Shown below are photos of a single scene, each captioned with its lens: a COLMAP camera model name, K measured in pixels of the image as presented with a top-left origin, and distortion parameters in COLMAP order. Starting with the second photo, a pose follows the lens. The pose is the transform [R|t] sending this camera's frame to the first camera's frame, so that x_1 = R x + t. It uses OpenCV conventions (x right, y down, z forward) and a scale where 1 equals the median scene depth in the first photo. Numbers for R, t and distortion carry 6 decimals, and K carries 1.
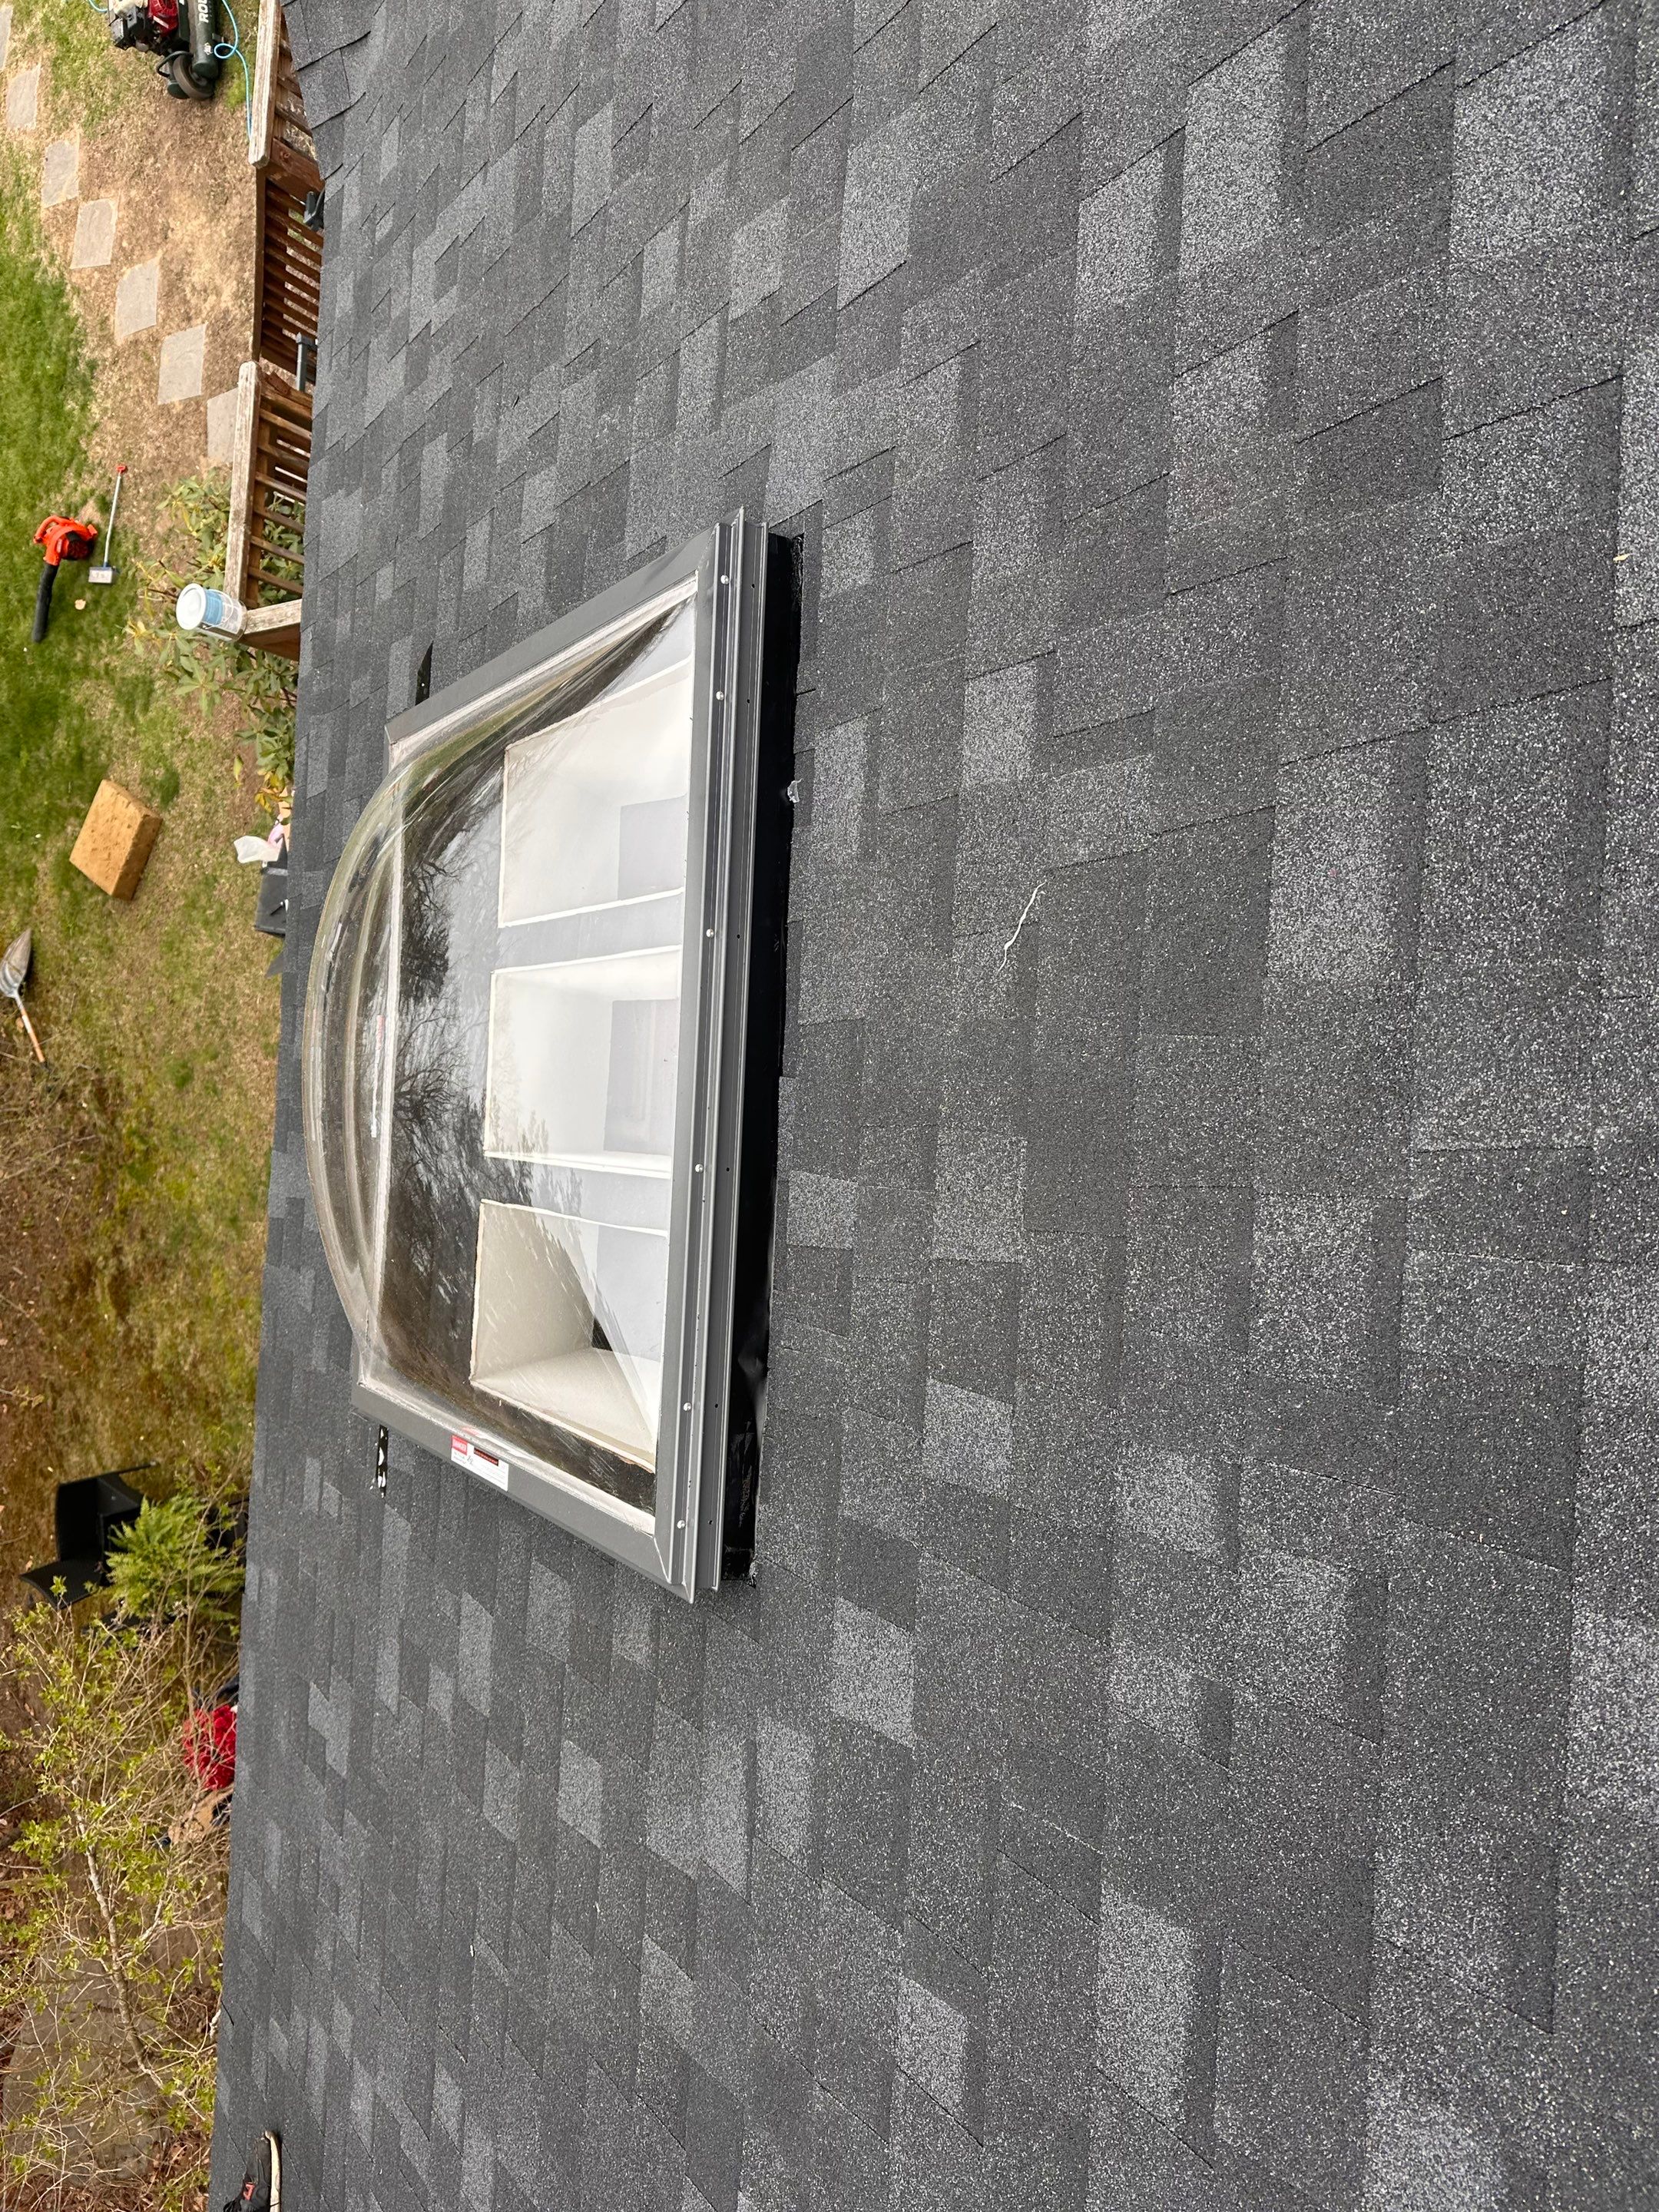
lens RADIAL K [[1537.8, 0, 829.5], [0, 1537.8, 1106.0], [0, 0, 1]] dist [0.013047, -0.018707]
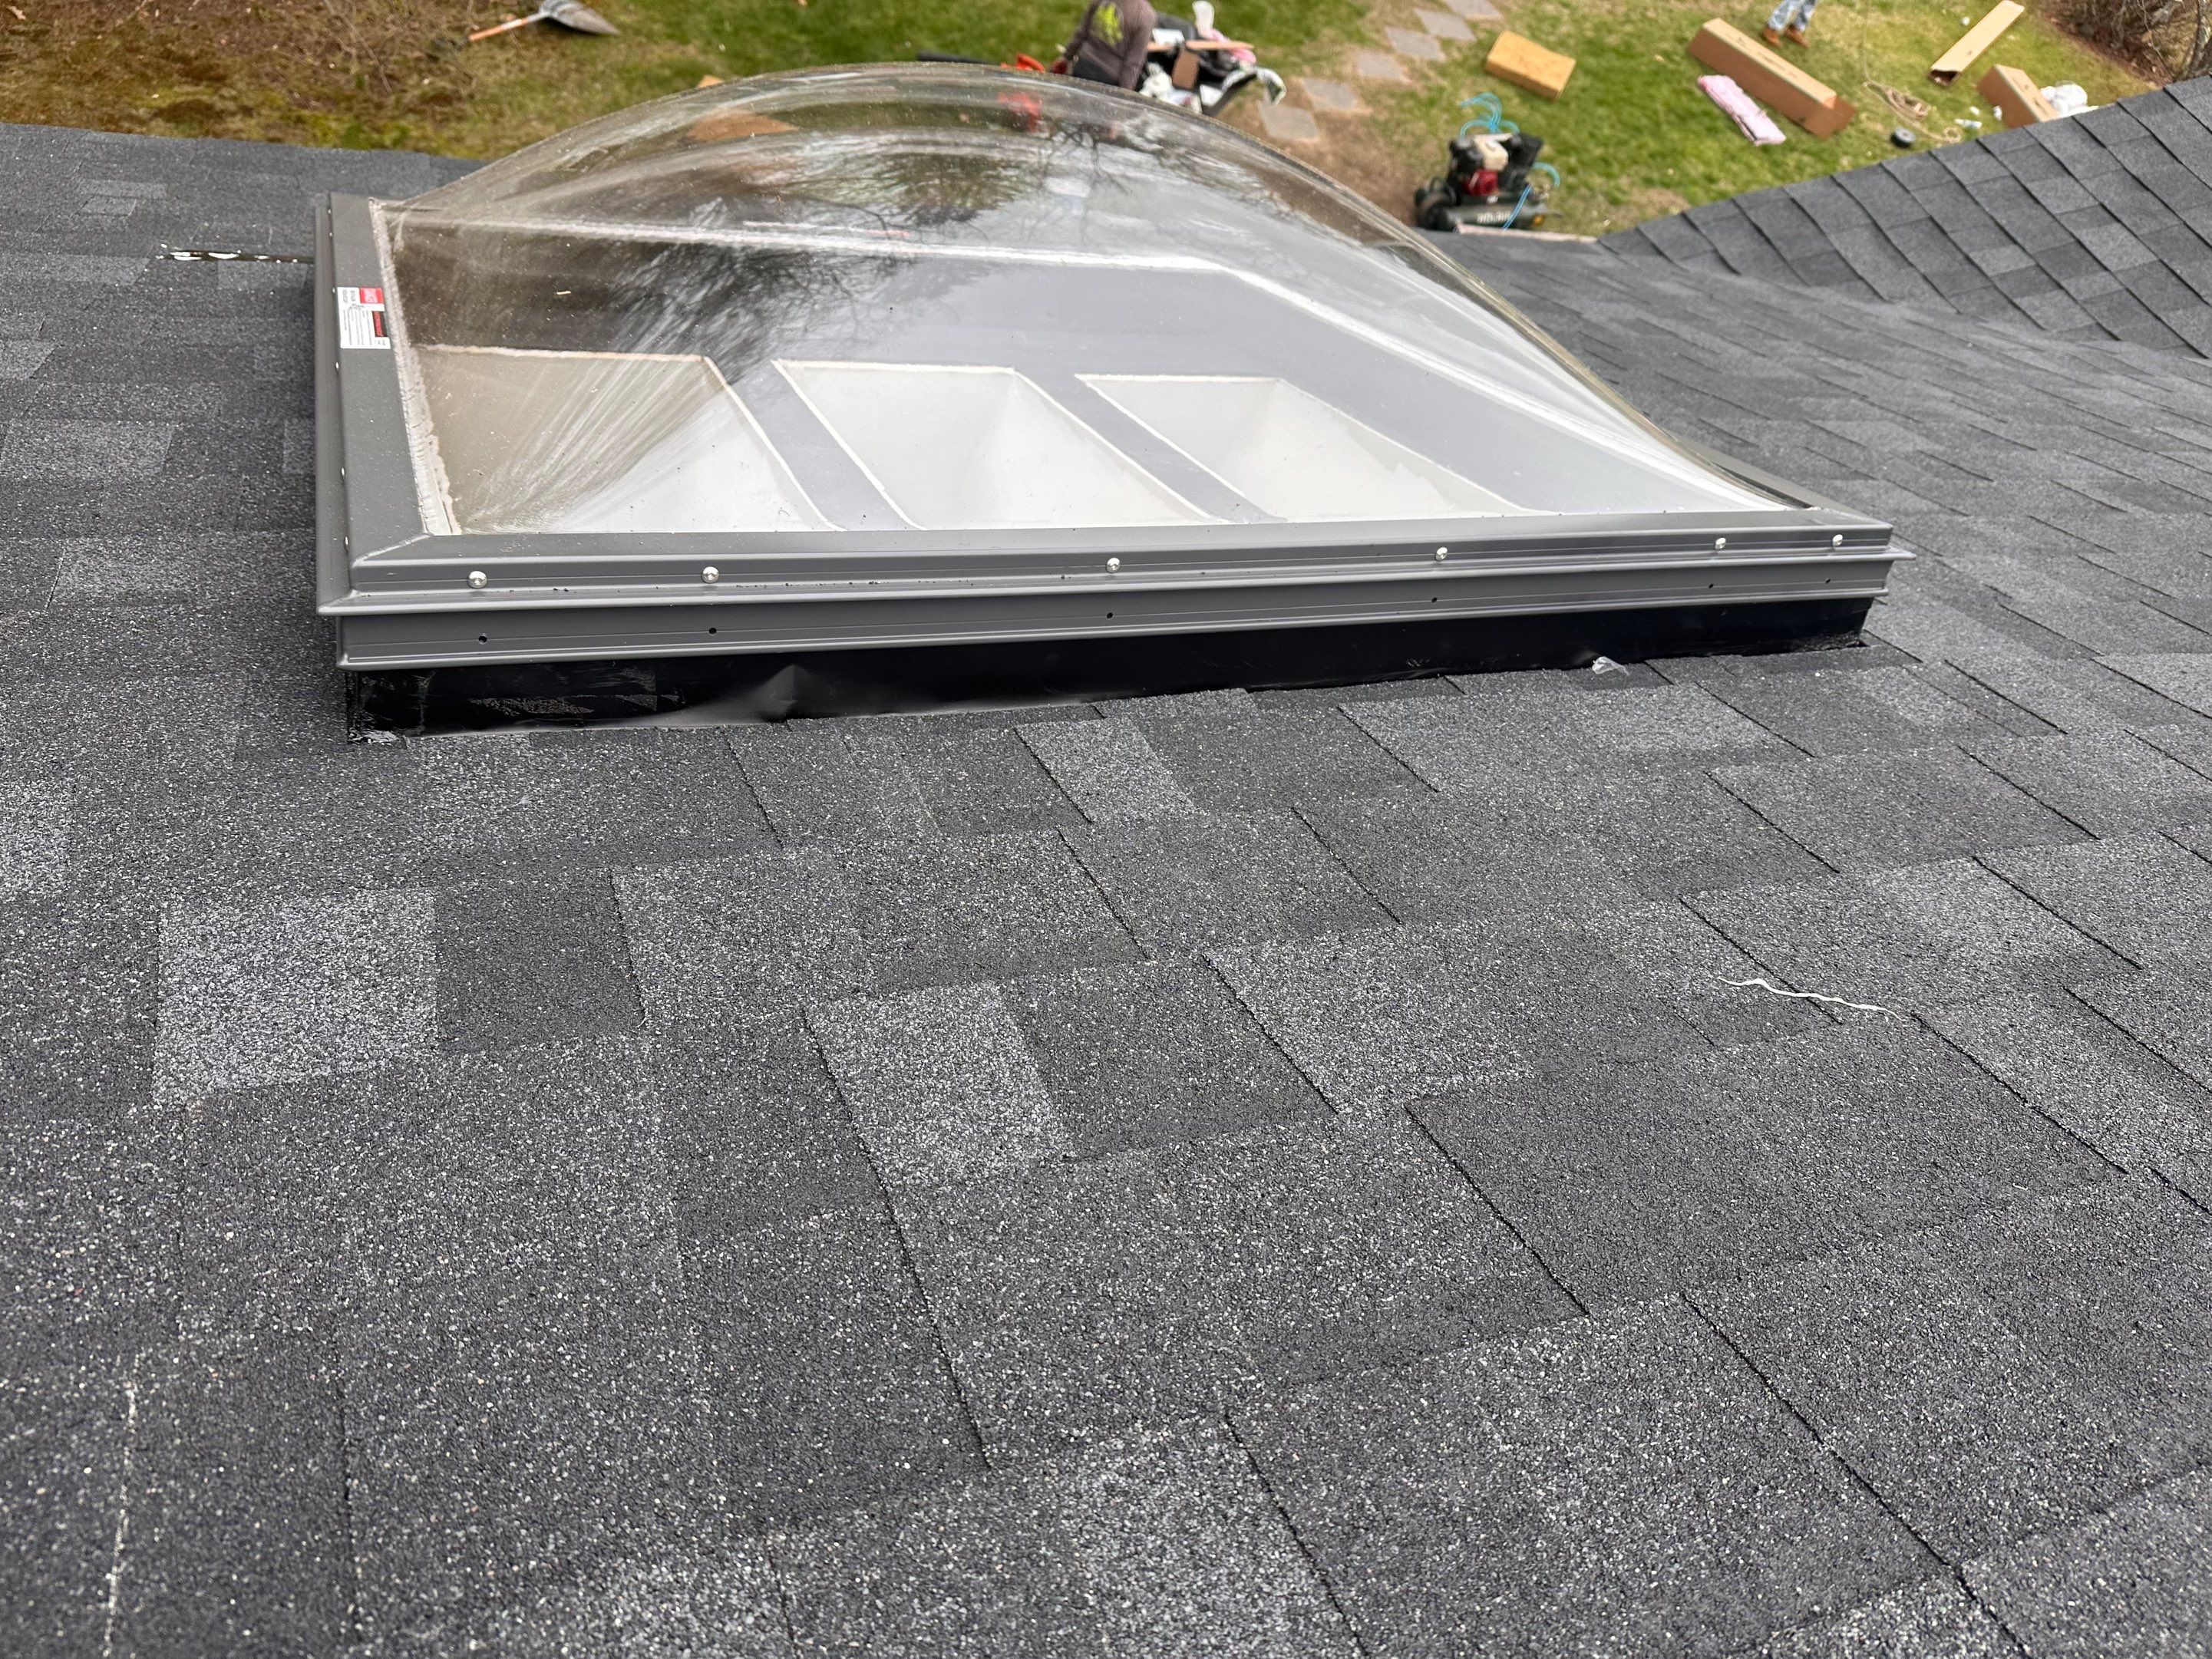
lens RADIAL K [[1558.5, 0, 1095.7], [0, 1558.5, 837.9], [0, 0, 1]] dist [-0.018473, 0.006938]
pose [[0.156923, 0.987598, -0.004941, 0.003694], [-0.913633, 0.143267, -0.380460, 0.049078], [-0.375034, 0.064217, 0.924784, 0.076731]]
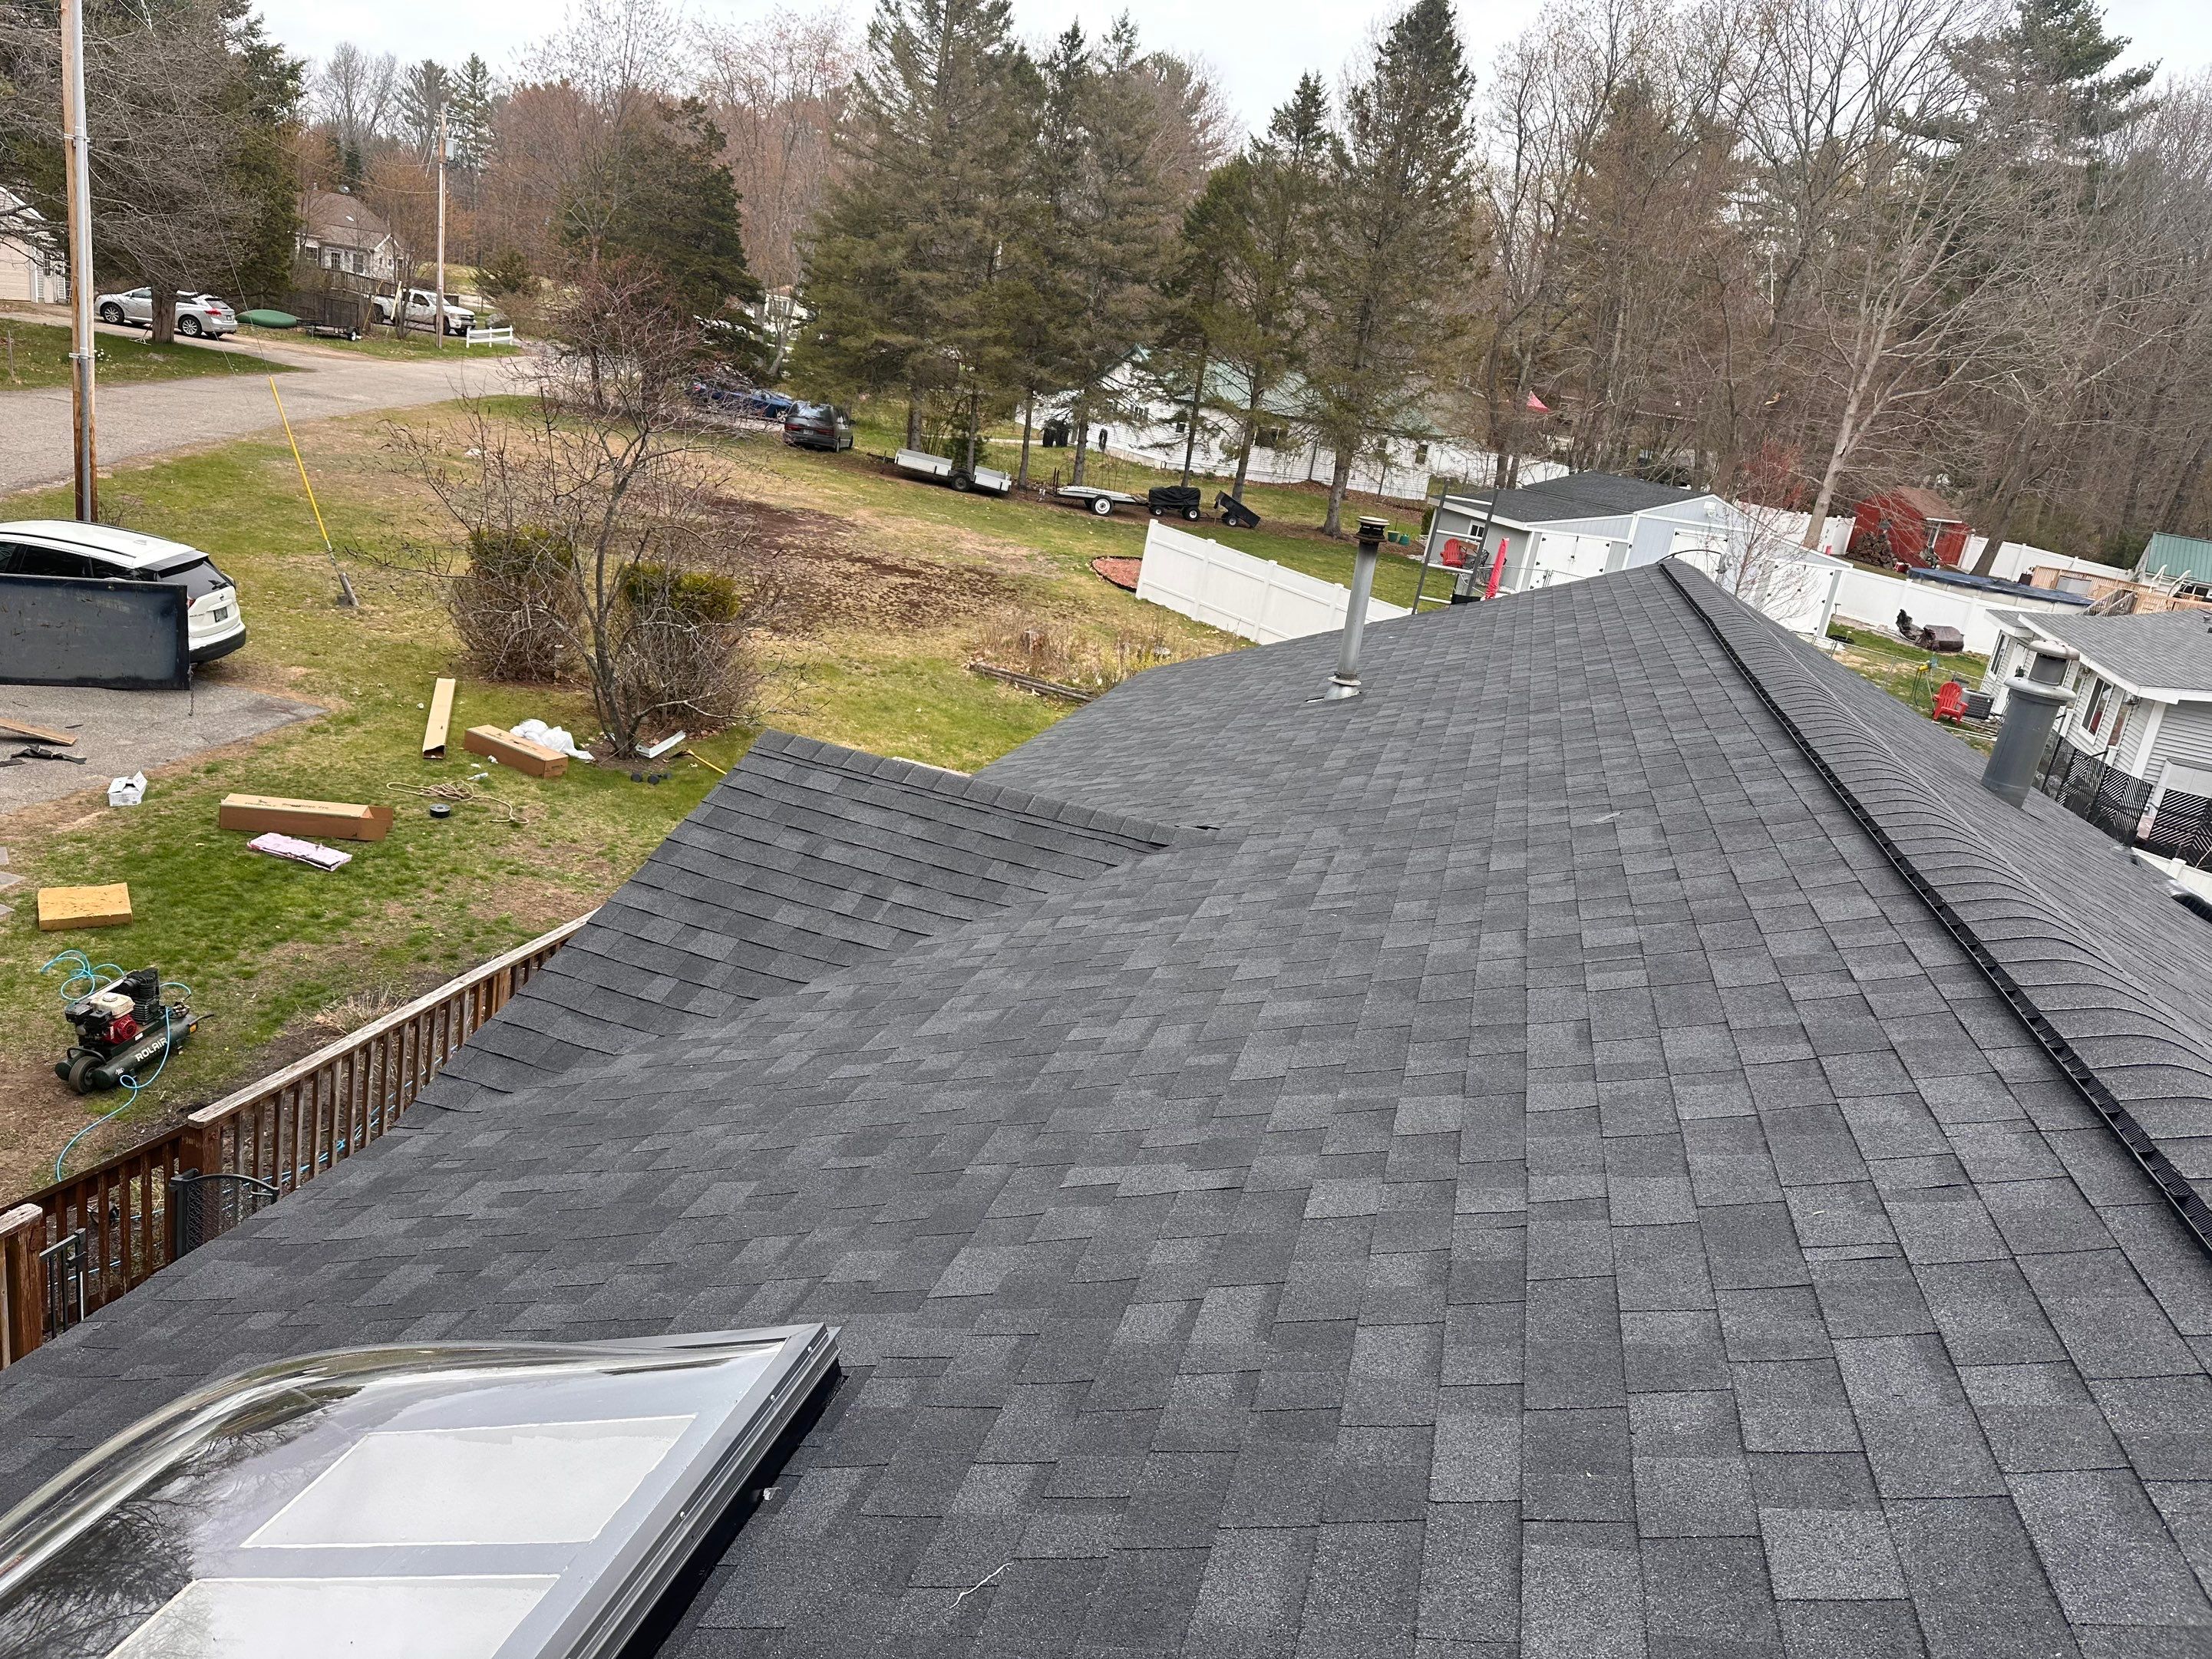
lens RADIAL K [[1523.8, 0, 1050.2], [0, 1523.8, 868.7], [0, 0, 1]] dist [0.156889, -0.235557]
pose [[0.719747, 0.693743, 0.026173, -0.043282], [-0.264564, 0.308945, -0.913542, 0.131782], [-0.641850, 0.650594, 0.405902, -0.003036]]
